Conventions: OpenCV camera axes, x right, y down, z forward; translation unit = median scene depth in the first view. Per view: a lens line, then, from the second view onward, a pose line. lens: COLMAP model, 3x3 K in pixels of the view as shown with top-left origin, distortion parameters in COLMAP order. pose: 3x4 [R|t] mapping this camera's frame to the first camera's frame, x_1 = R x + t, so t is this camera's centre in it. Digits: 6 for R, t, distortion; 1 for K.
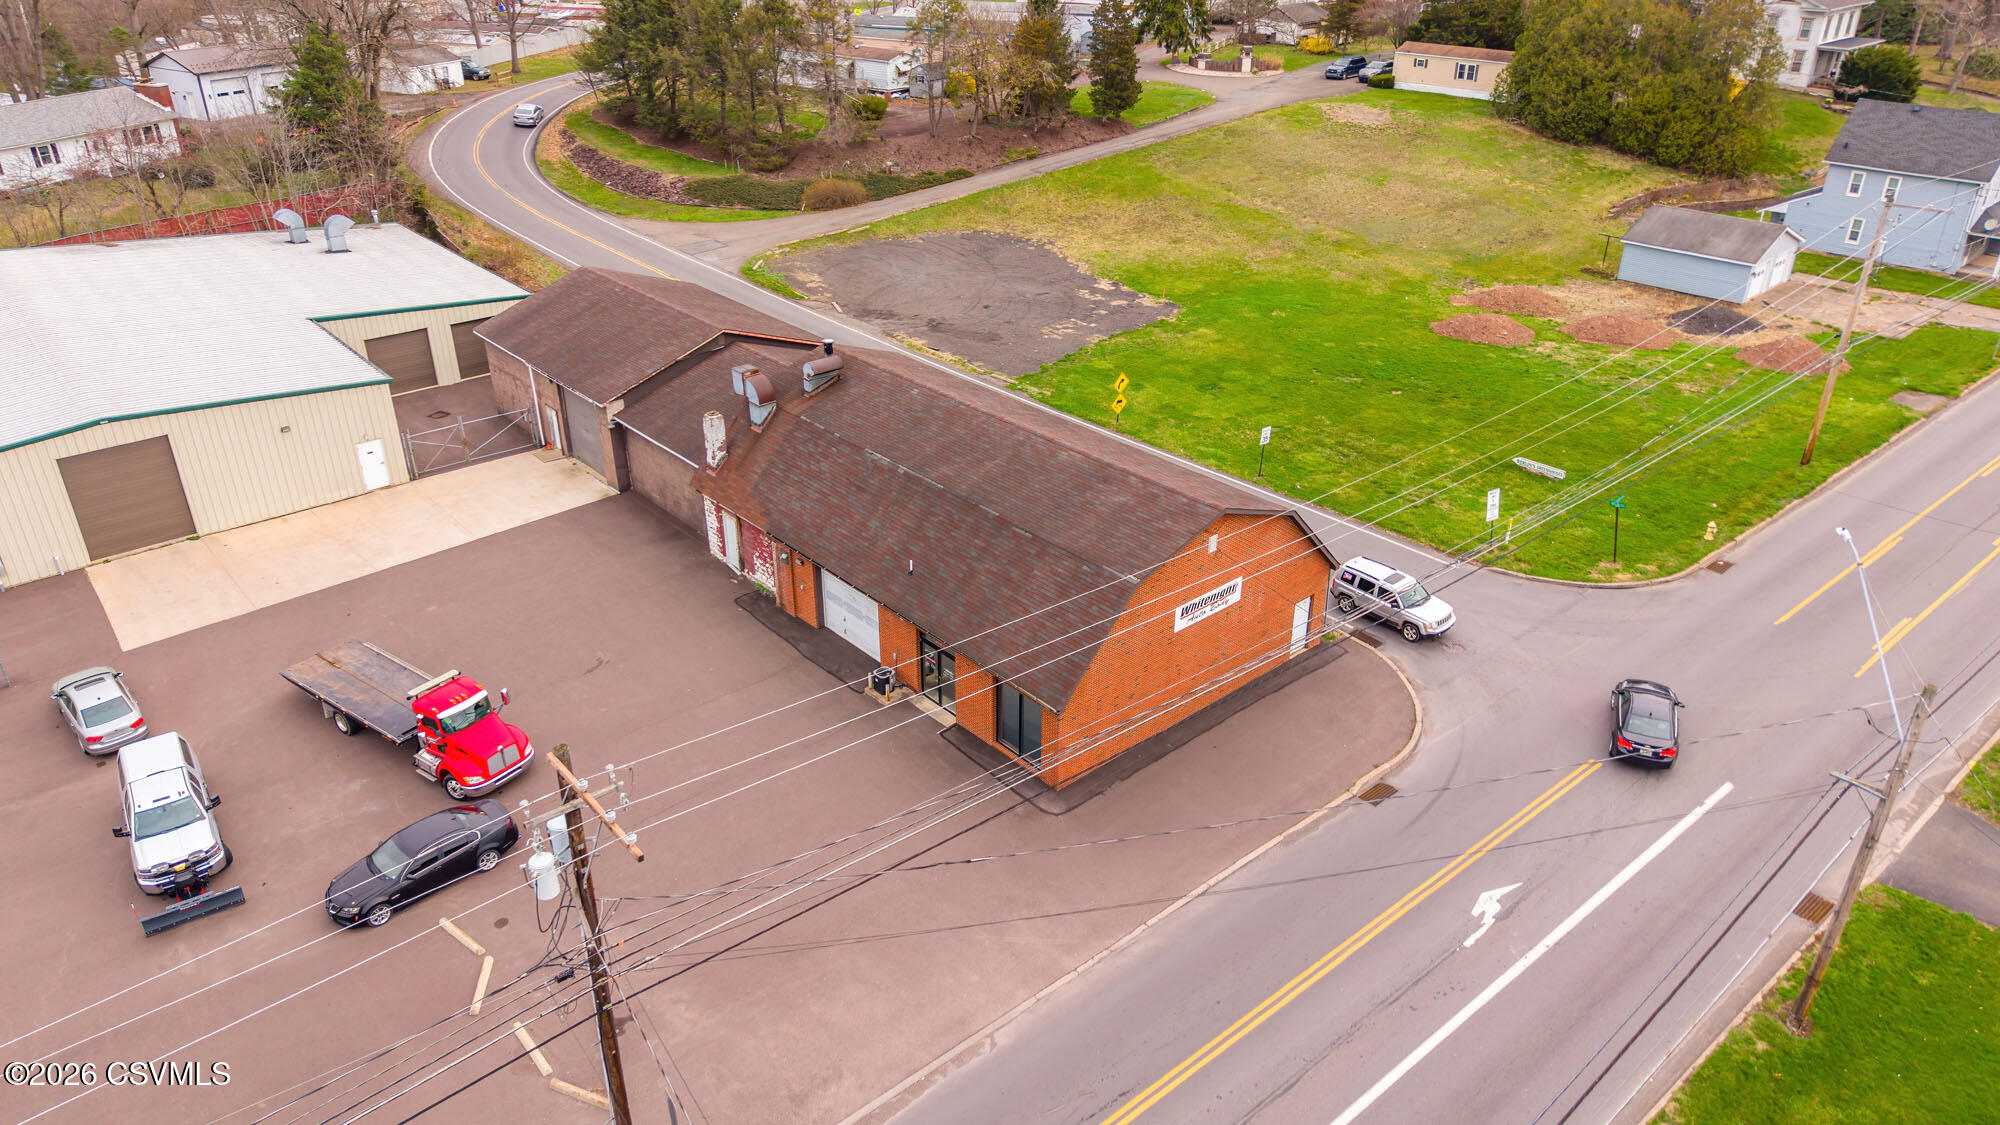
lens RADIAL K [[1352.1, 0, 1007.1], [0, 1352.1, 564.6], [0, 0, 1]] dist [0.045615, -0.049703]
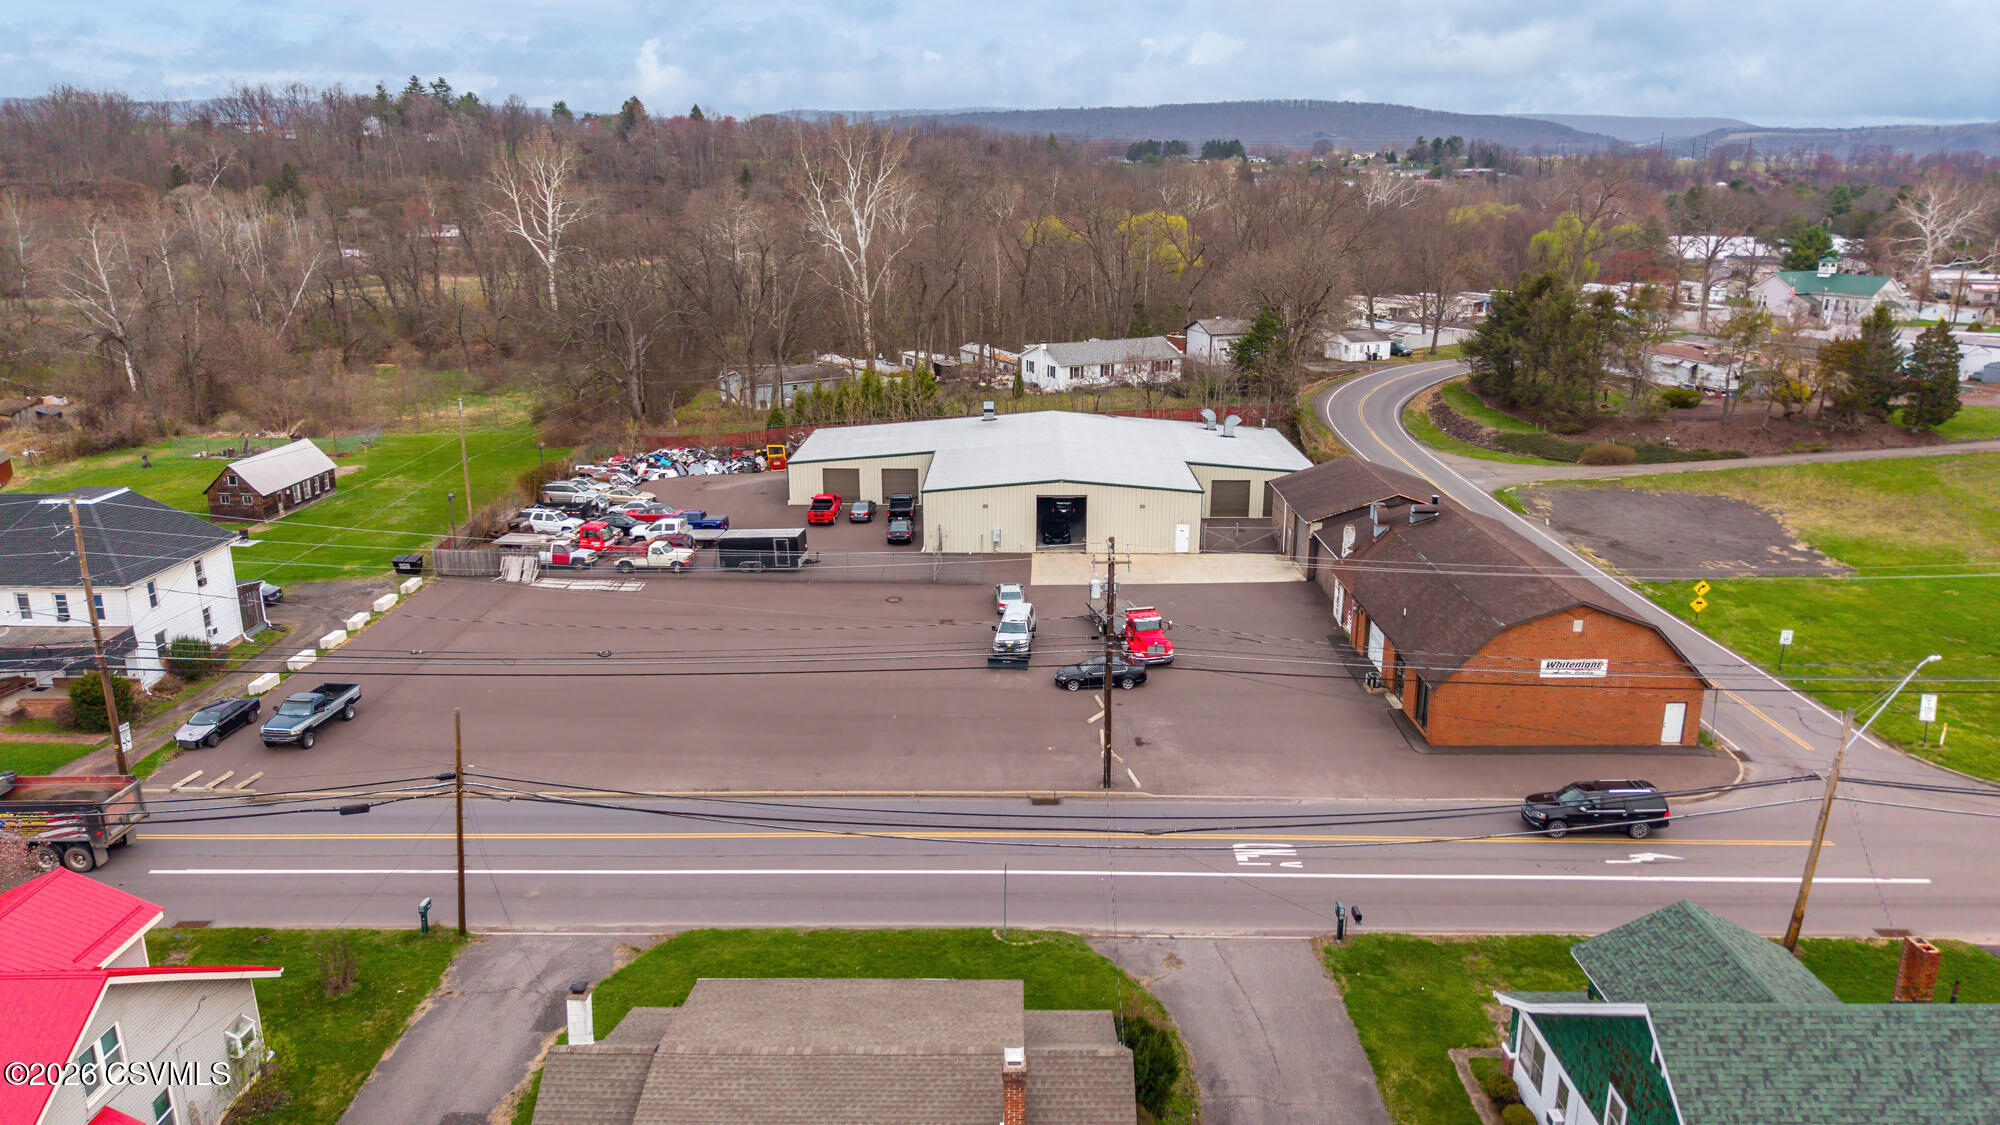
lens RADIAL K [[1344.2, 0, 1007.1], [0, 1344.2, 562.7], [0, 0, 1]] dist [0.068639, -0.092249]
pose [[0.751332, 0.177674, -0.635557, 0.401360], [-0.308133, 0.946096, -0.099777, 0.172420], [0.583570, 0.270802, 0.765580, -0.370935]]
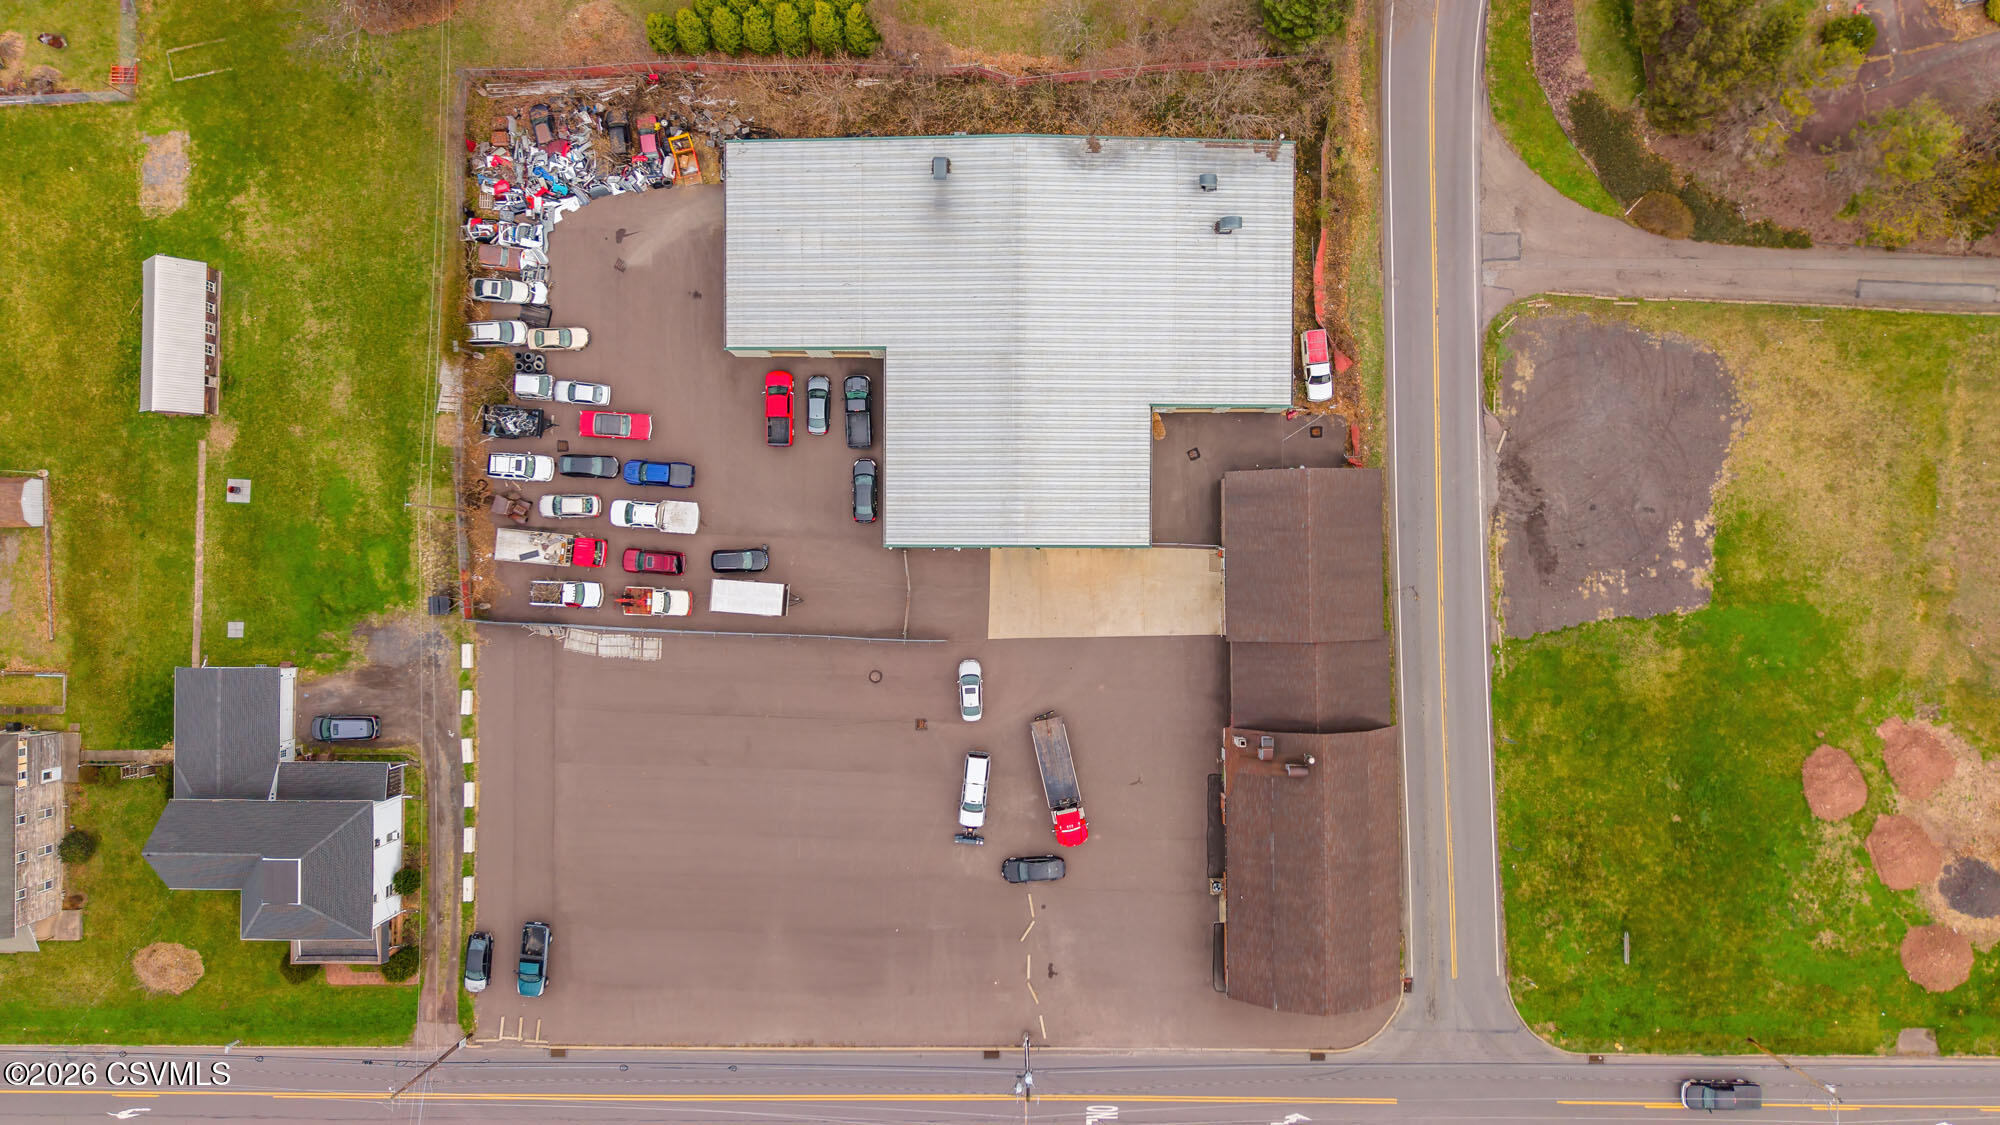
lens RADIAL K [[1352.1, 0, 1007.1], [0, 1352.1, 564.6], [0, 0, 1]] dist [0.045615, -0.049703]
pose [[0.755045, 0.655672, -0.000812, -0.510774], [-0.304798, 0.352089, 0.884947, -1.464246], [0.580521, -0.667928, 0.465691, 0.026673]]
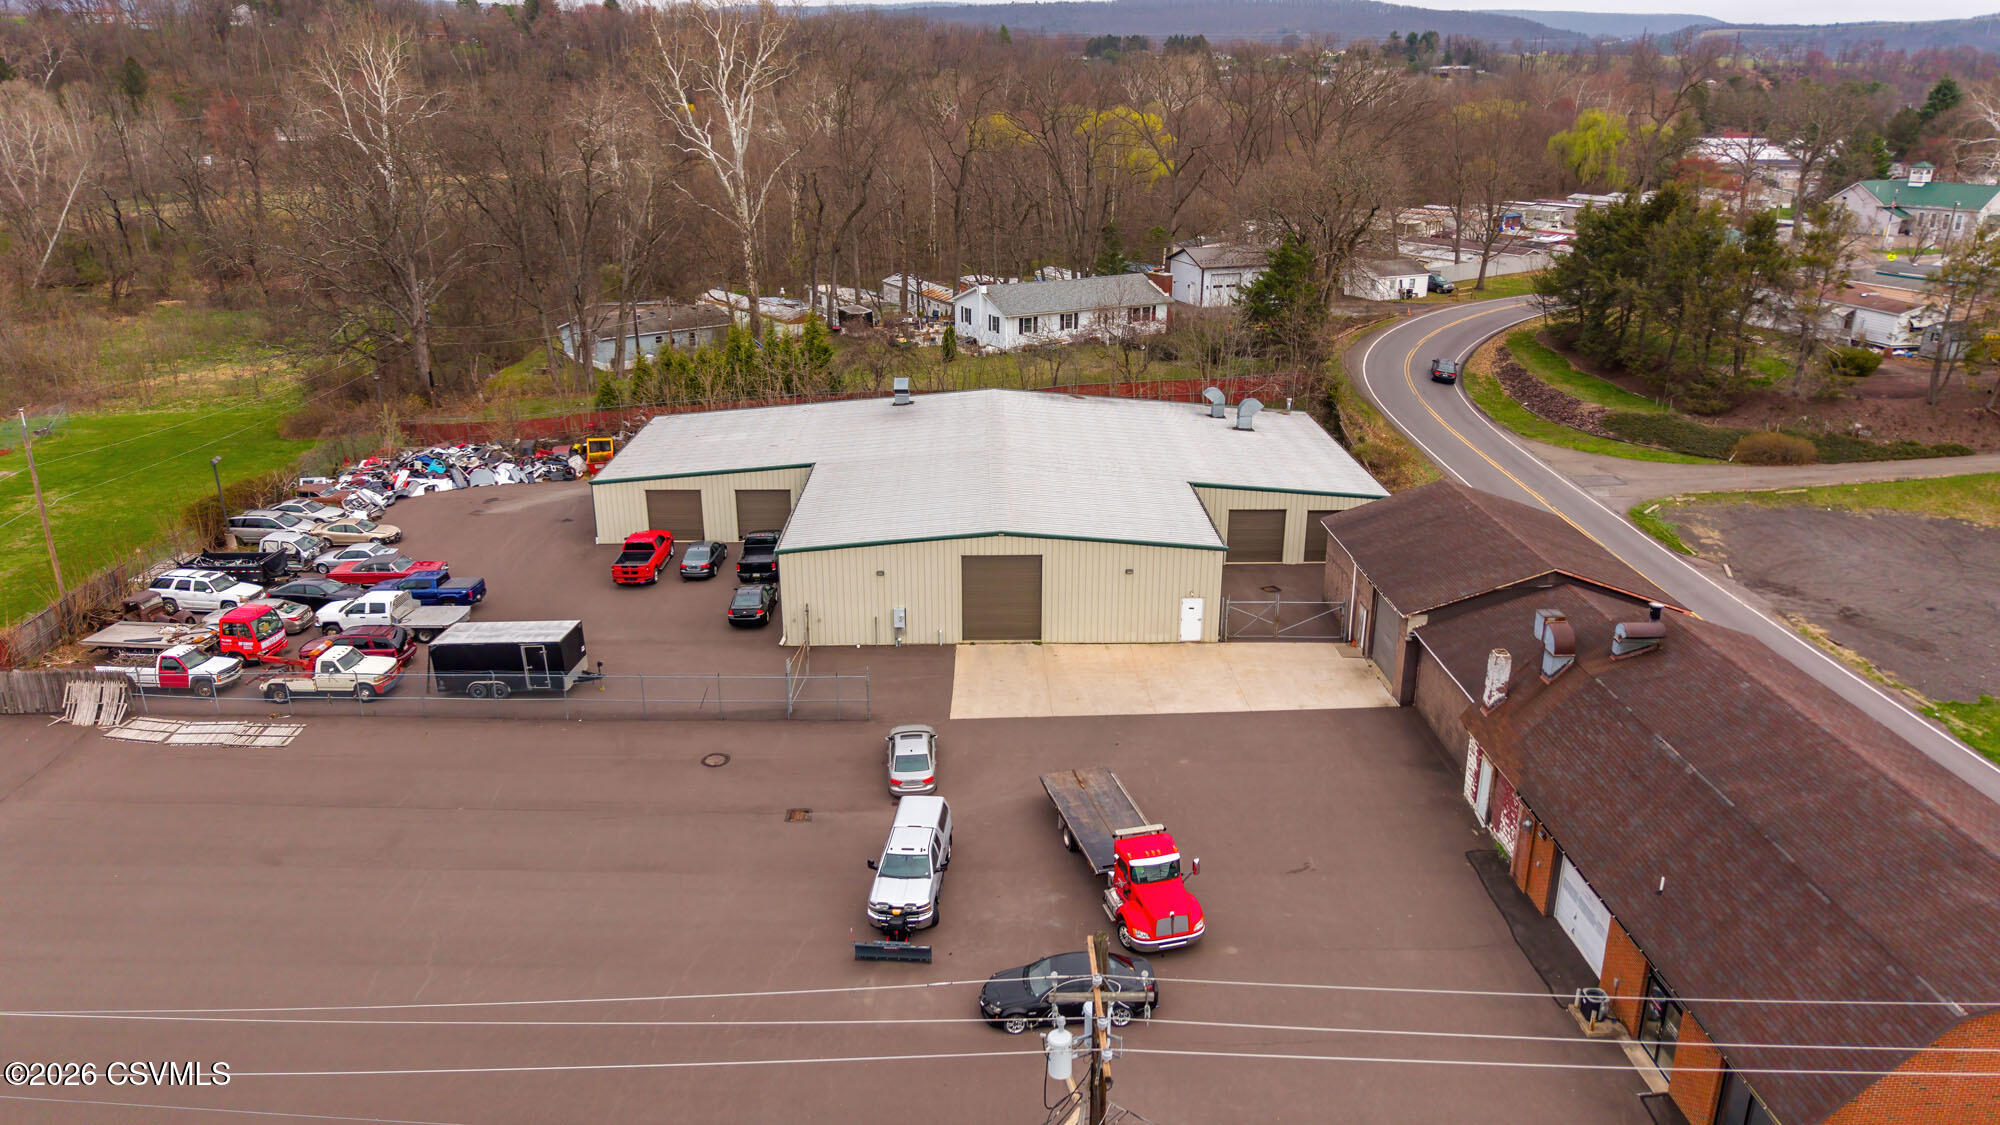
lens RADIAL K [[1352.1, 0, 1007.1], [0, 1352.1, 564.6], [0, 0, 1]] dist [0.045615, -0.049703]
pose [[0.771993, 0.210710, -0.599690, 0.052899], [-0.296159, 0.954028, -0.046039, -0.019122], [0.562421, 0.213145, 0.798907, 0.039795]]
